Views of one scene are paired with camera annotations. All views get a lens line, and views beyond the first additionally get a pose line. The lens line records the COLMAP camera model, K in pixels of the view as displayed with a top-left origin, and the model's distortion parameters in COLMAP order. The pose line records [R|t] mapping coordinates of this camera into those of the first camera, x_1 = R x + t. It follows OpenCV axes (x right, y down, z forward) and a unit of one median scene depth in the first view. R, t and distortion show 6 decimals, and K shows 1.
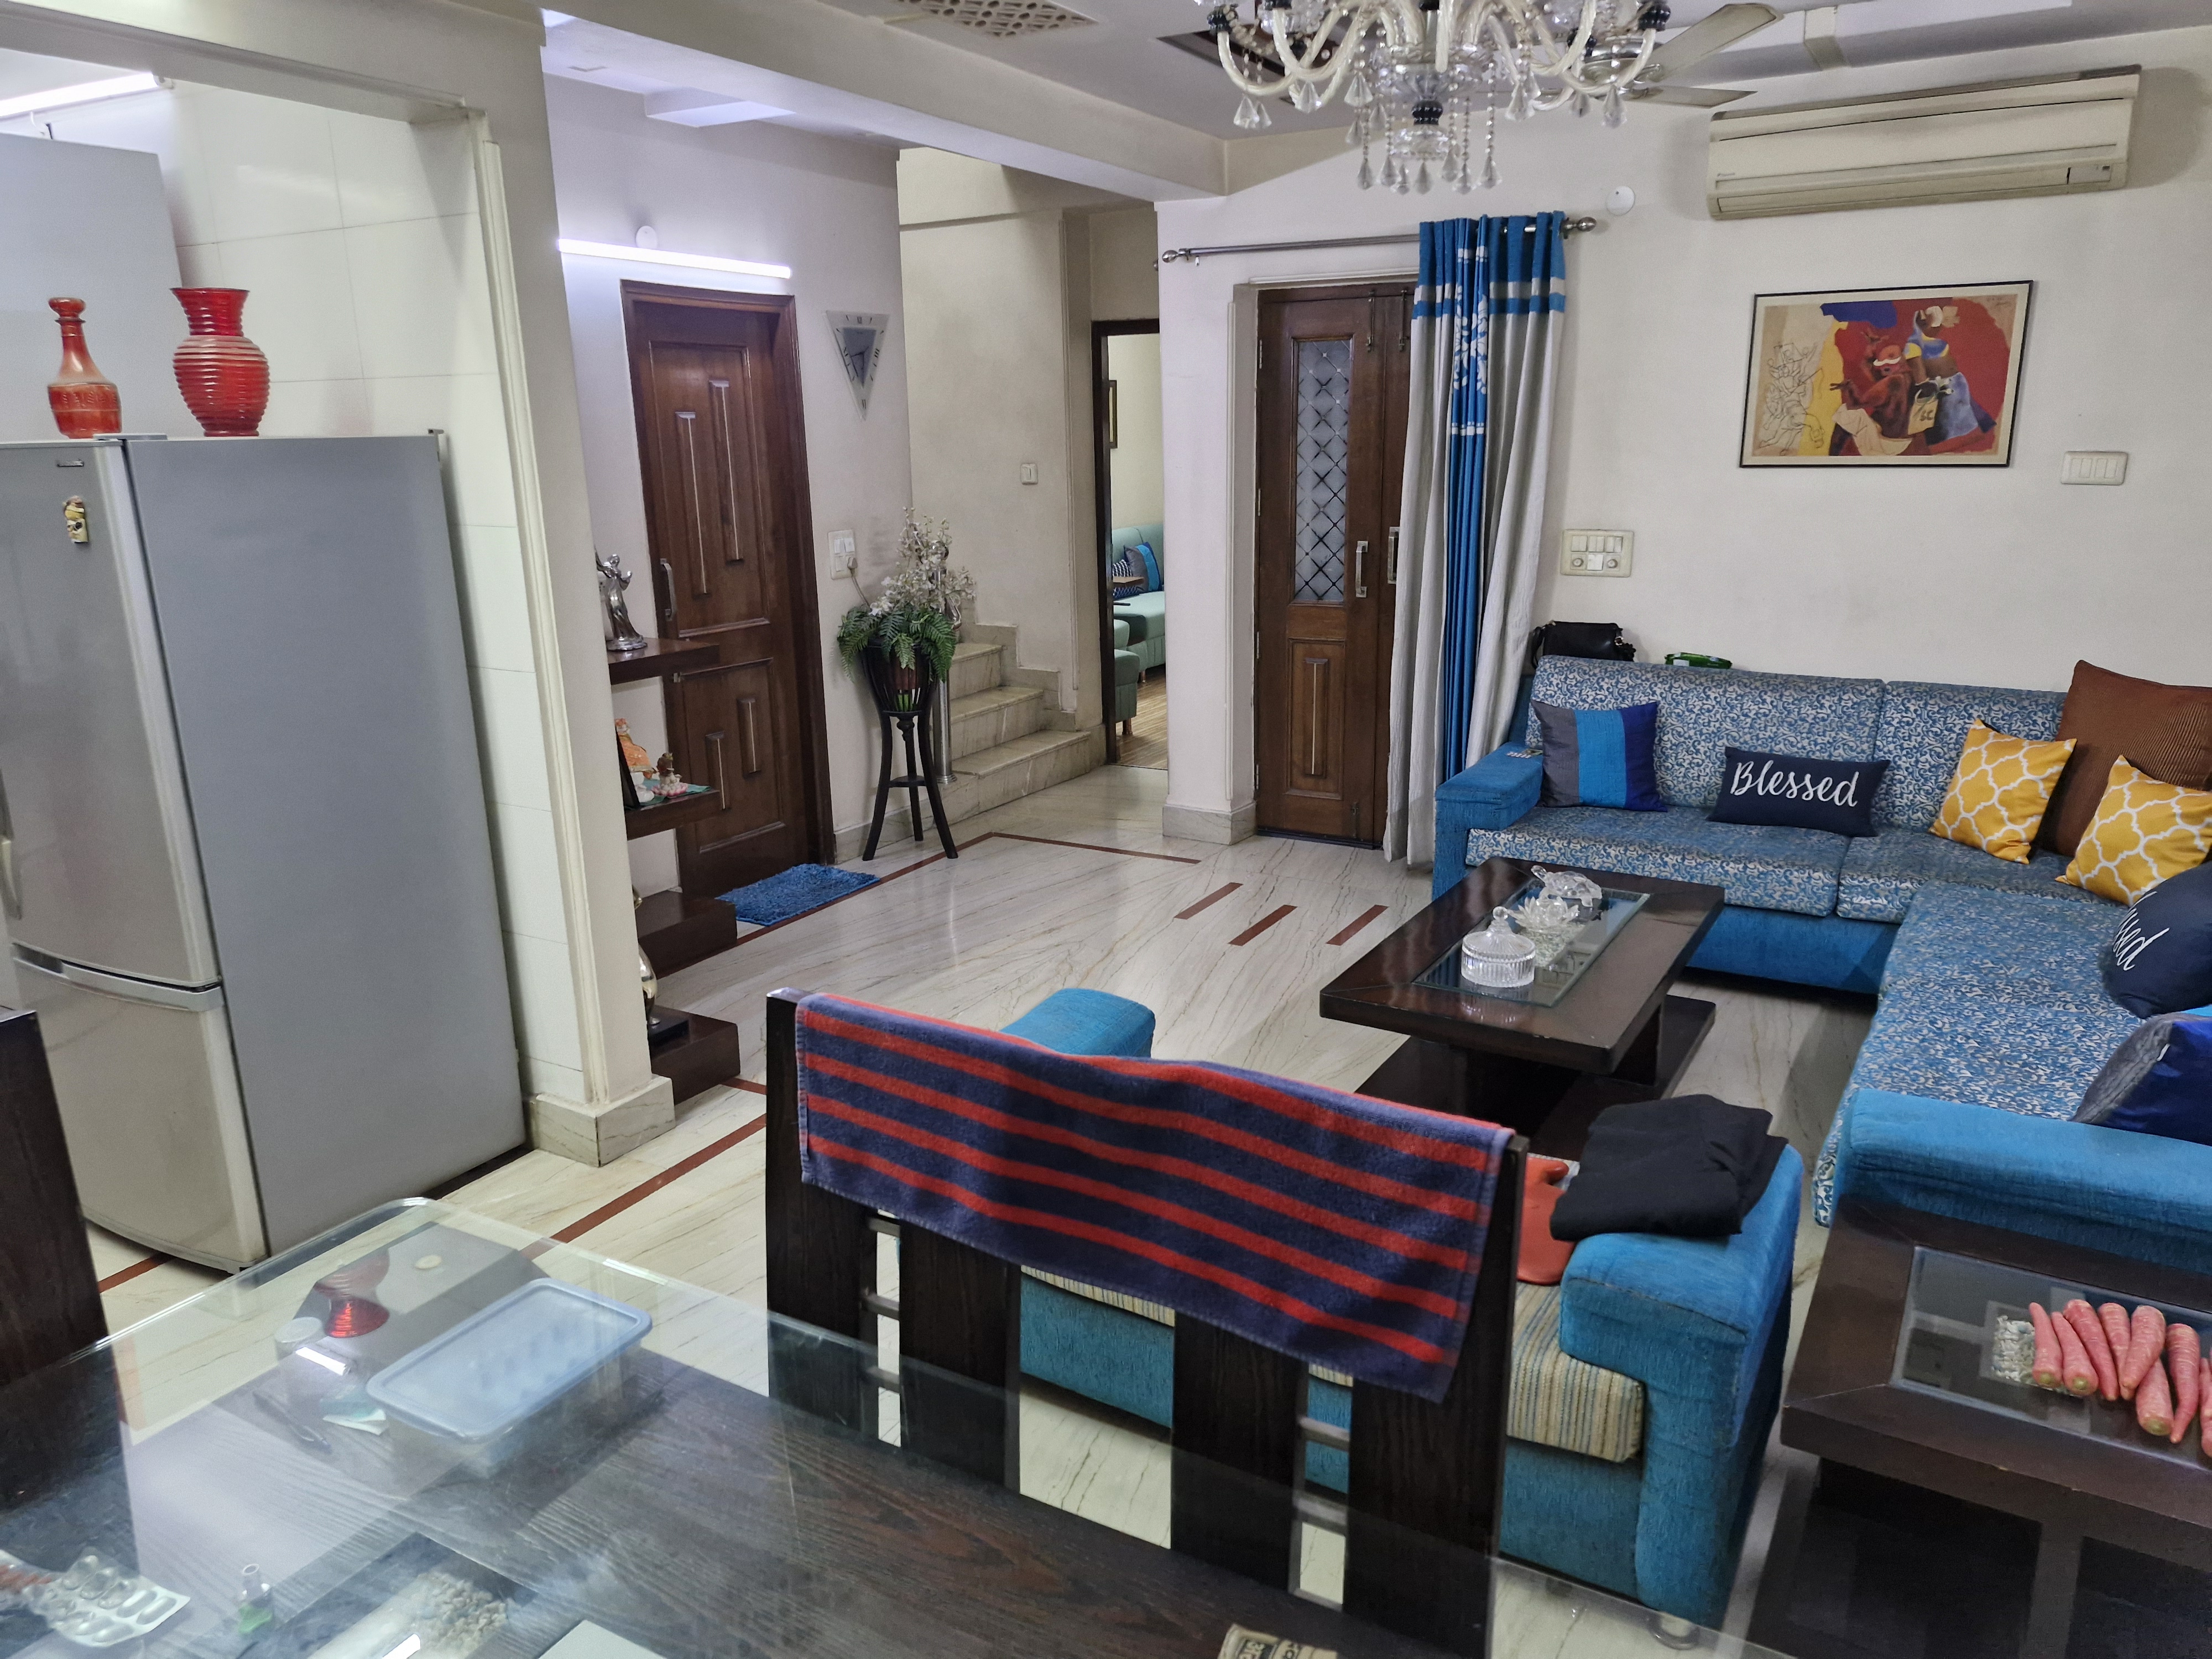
lens RADIAL K [[1528.4, 0, 1106.0], [0, 1528.4, 829.5], [0, 0, 1]] dist [0.099927, -0.110025]
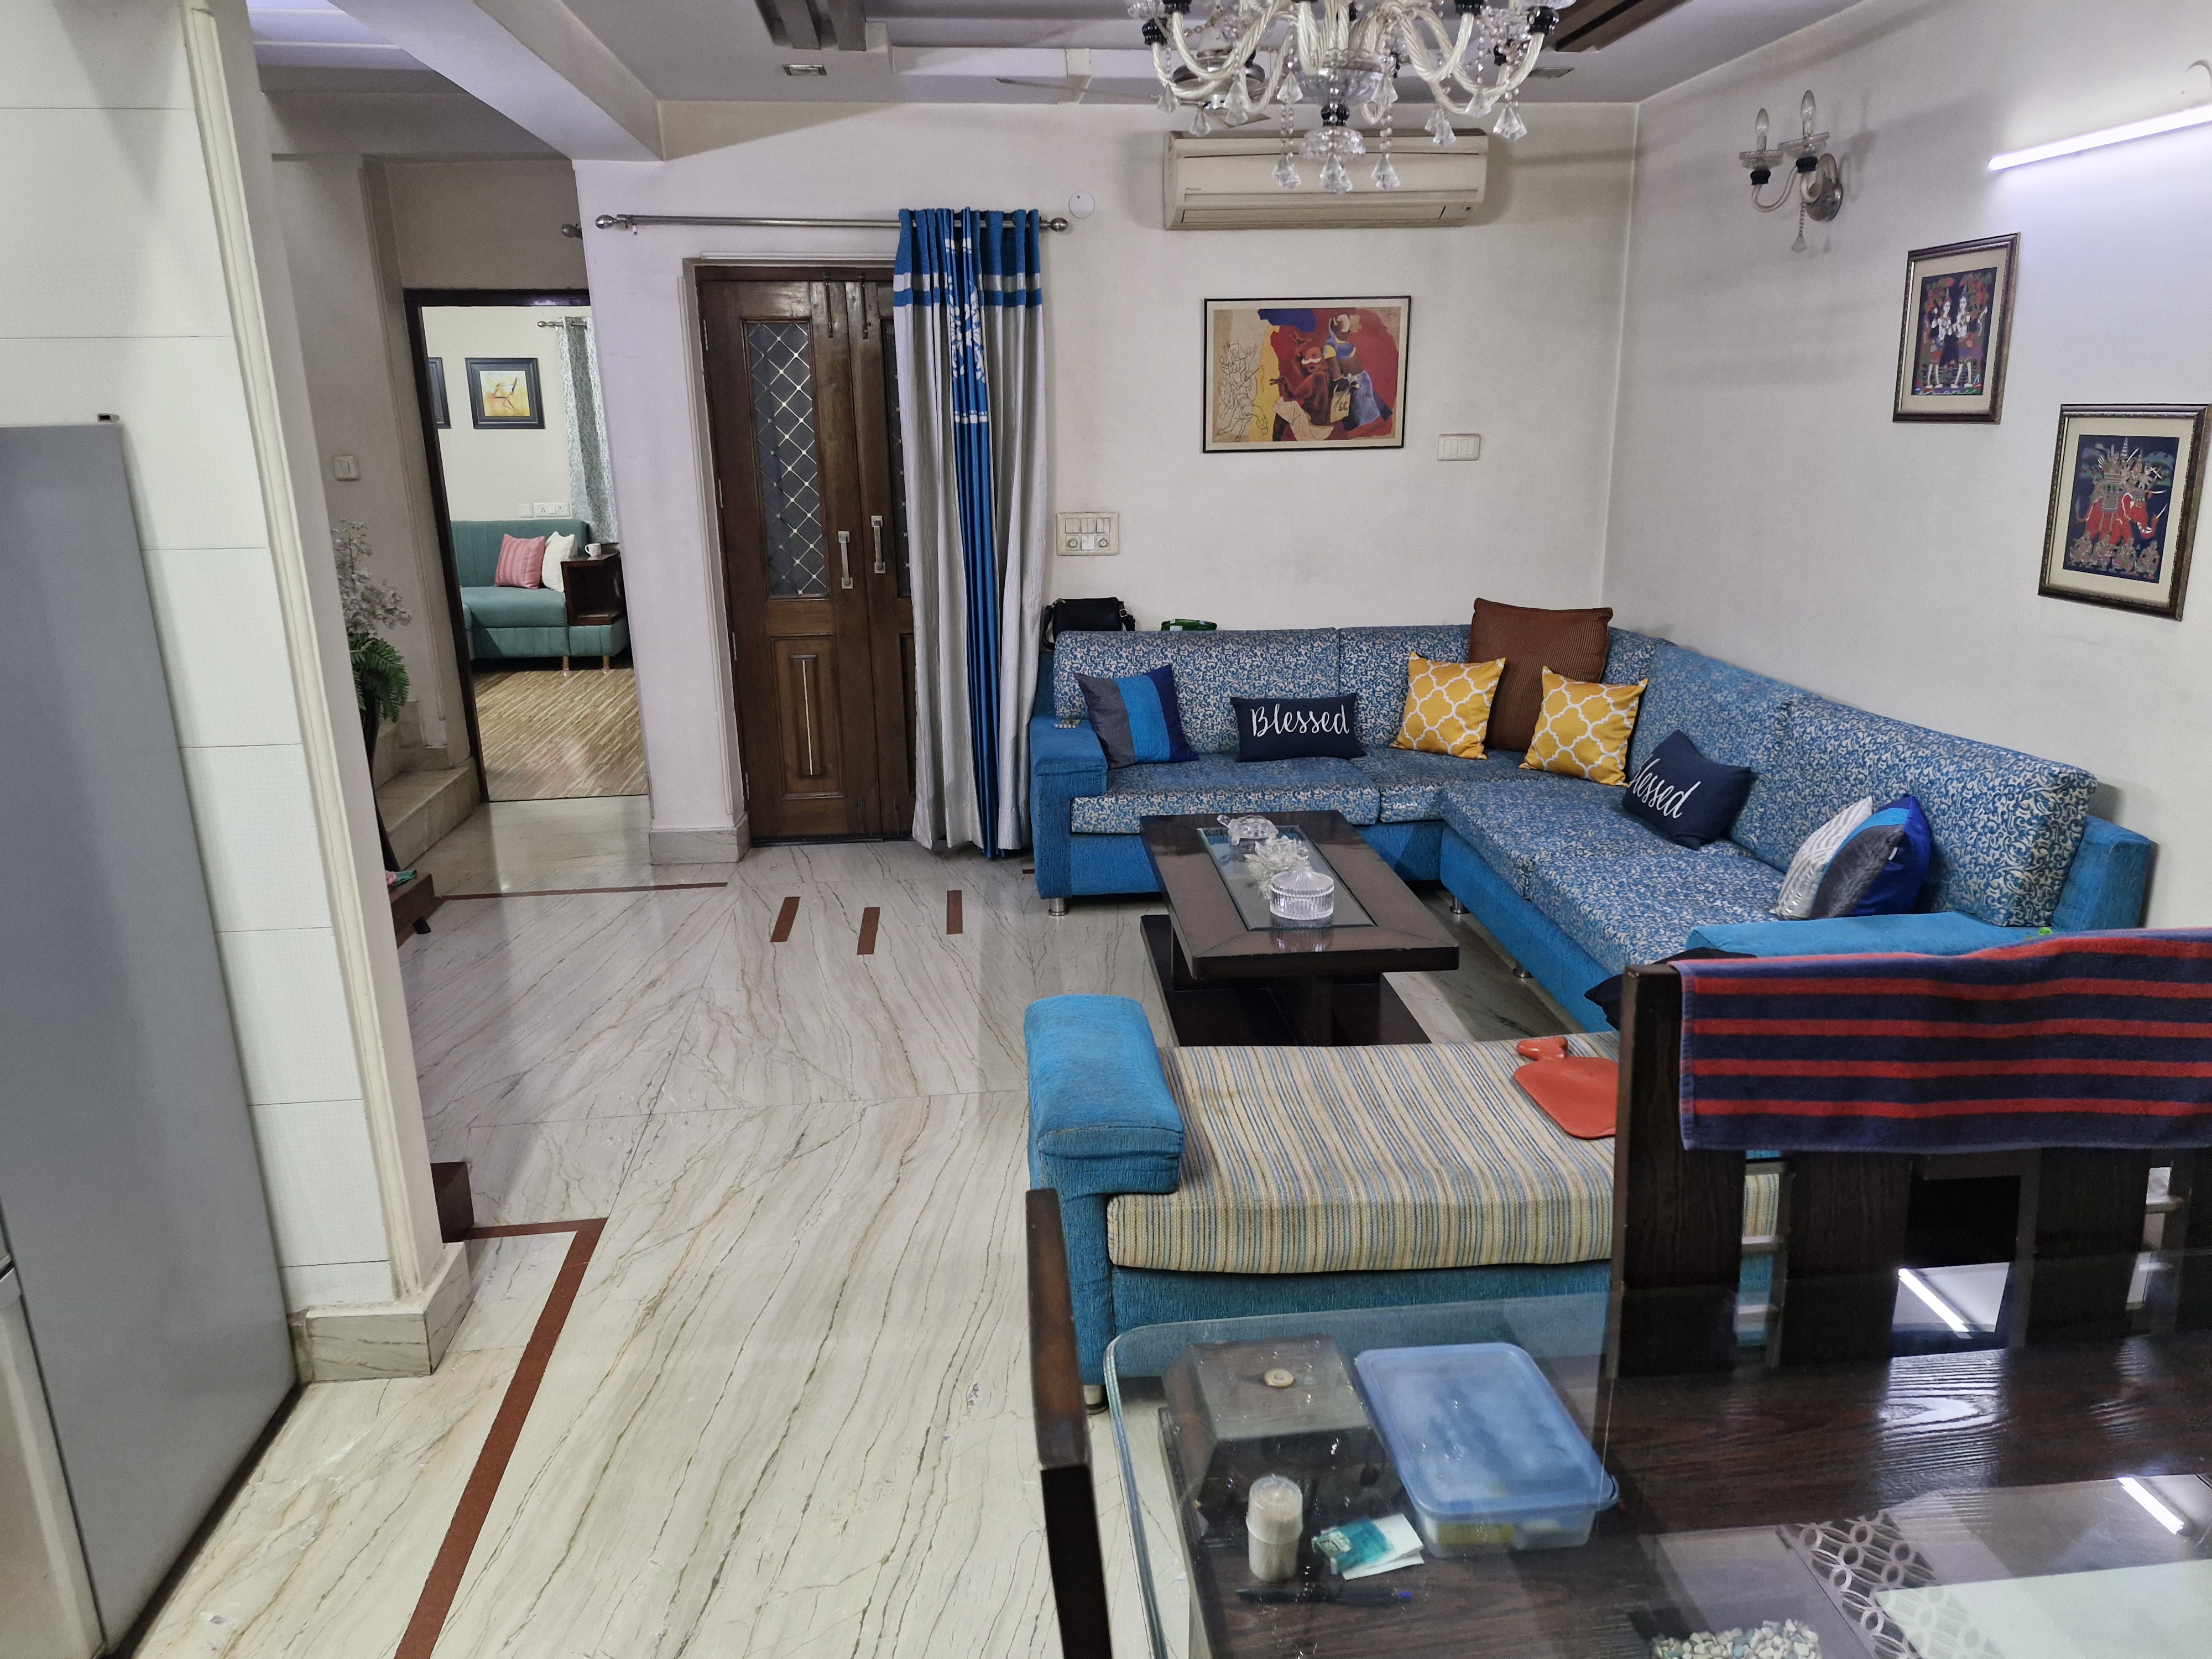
lens RADIAL K [[1527.9, 0, 1112.9], [0, 1527.9, 841.0], [0, 0, 1]] dist [0.142632, -0.204072]
pose [[0.813599, -0.158809, 0.559318, -0.329407], [0.153037, 0.986546, 0.057503, -0.027373], [-0.560925, 0.038812, 0.826956, 0.114651]]
